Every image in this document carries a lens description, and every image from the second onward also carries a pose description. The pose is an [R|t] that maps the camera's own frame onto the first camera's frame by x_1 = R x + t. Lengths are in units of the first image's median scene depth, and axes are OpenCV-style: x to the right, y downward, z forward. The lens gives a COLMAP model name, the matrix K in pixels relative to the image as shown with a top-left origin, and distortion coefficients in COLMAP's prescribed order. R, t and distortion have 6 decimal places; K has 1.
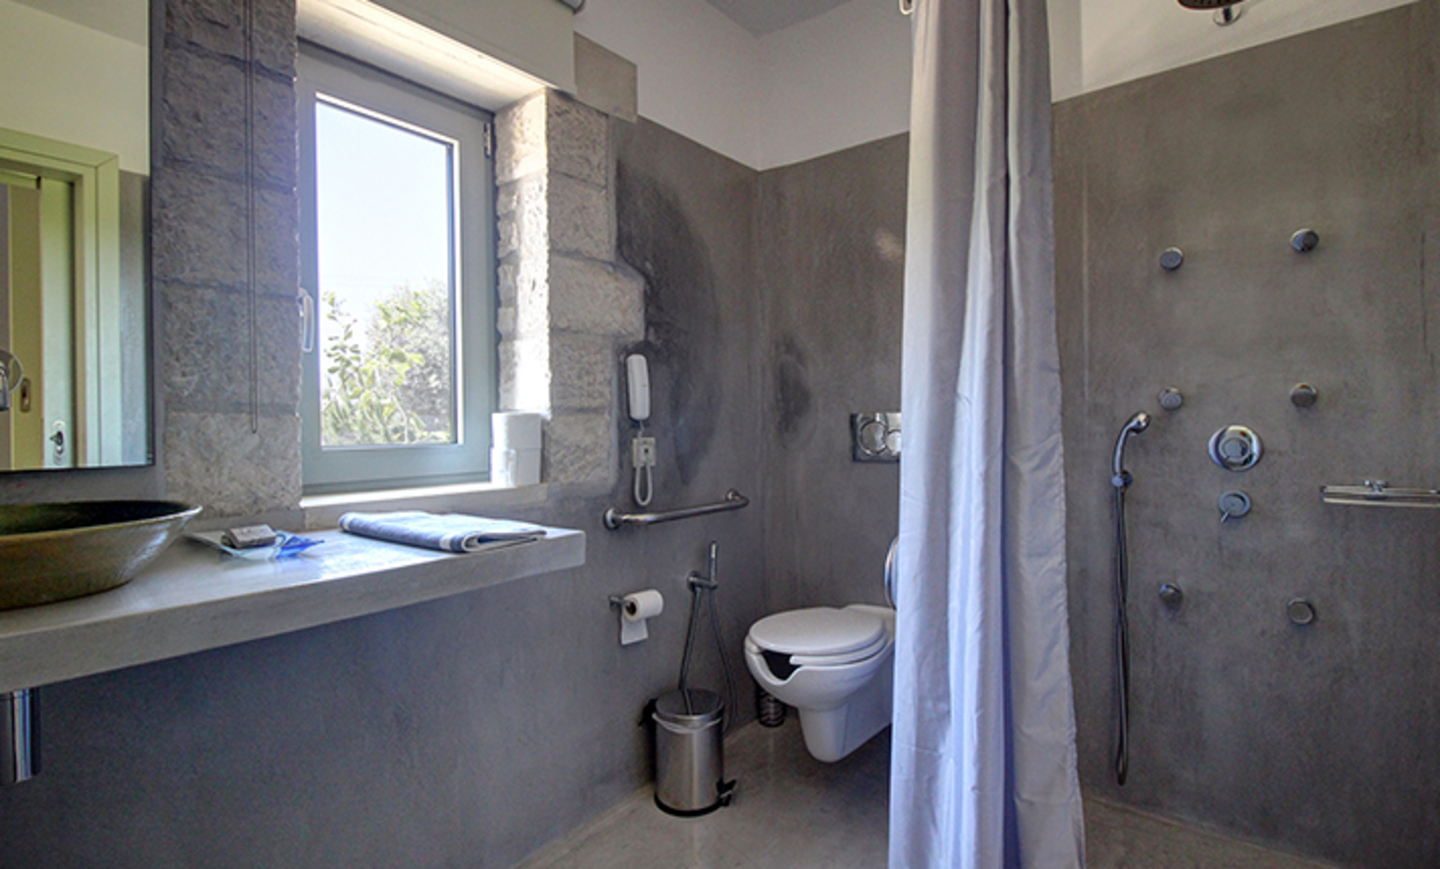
lens RADIAL K [[675.3, 0, 731.8], [0, 675.3, 408.9], [0, 0, 1]] dist [0.022900, -0.016138]
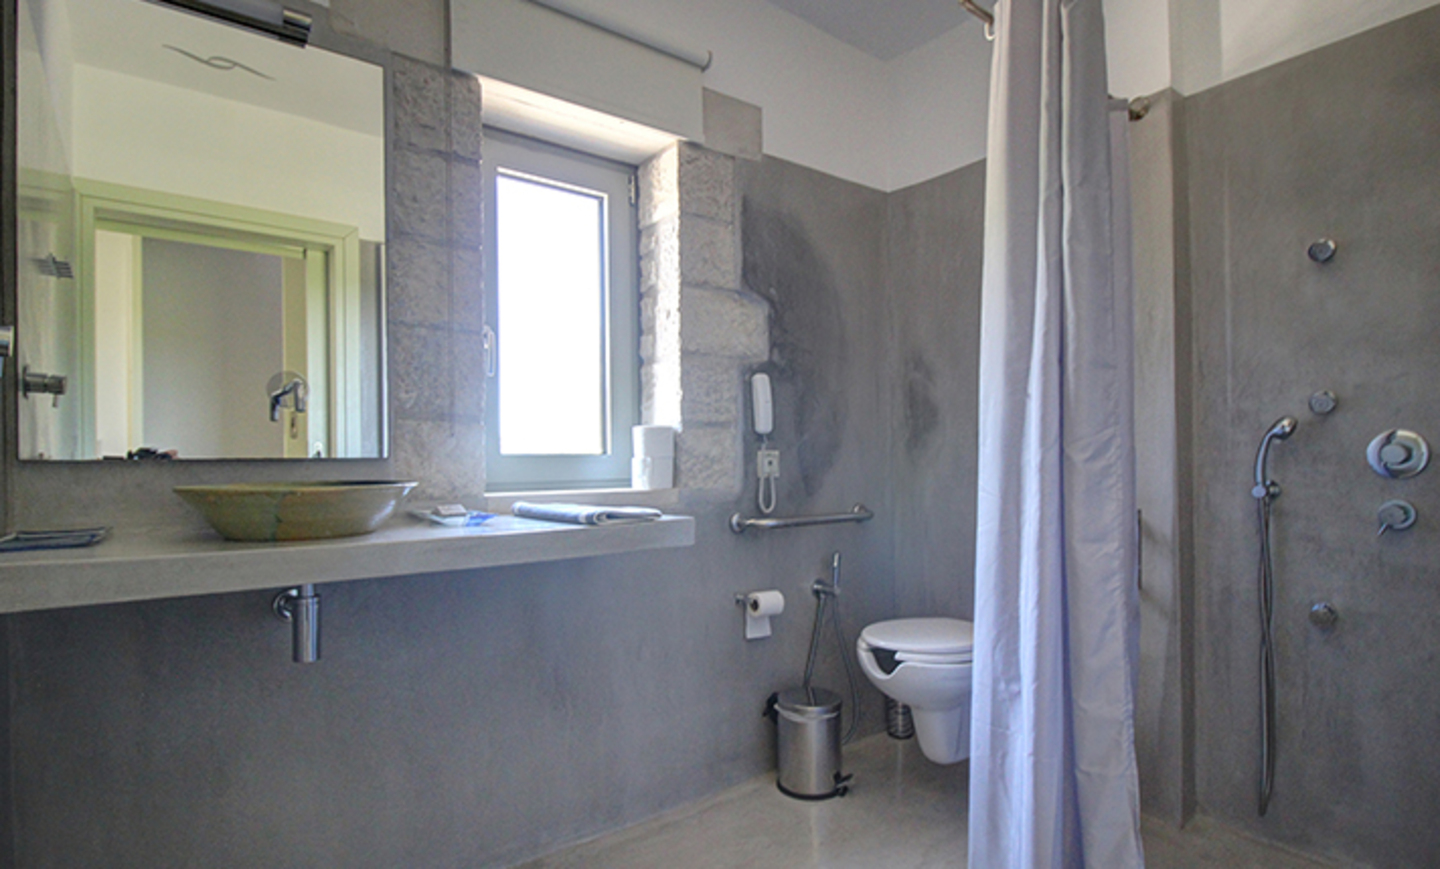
lens RADIAL K [[694.6, 0, 719.0], [0, 694.6, 429.5], [0, 0, 1]] dist [0.022490, -0.019255]
pose [[0.968022, -0.008743, -0.250714, 0.088456], [0.005200, 0.999877, -0.014790, 0.030554], [0.250812, 0.013013, 0.967948, -0.114756]]
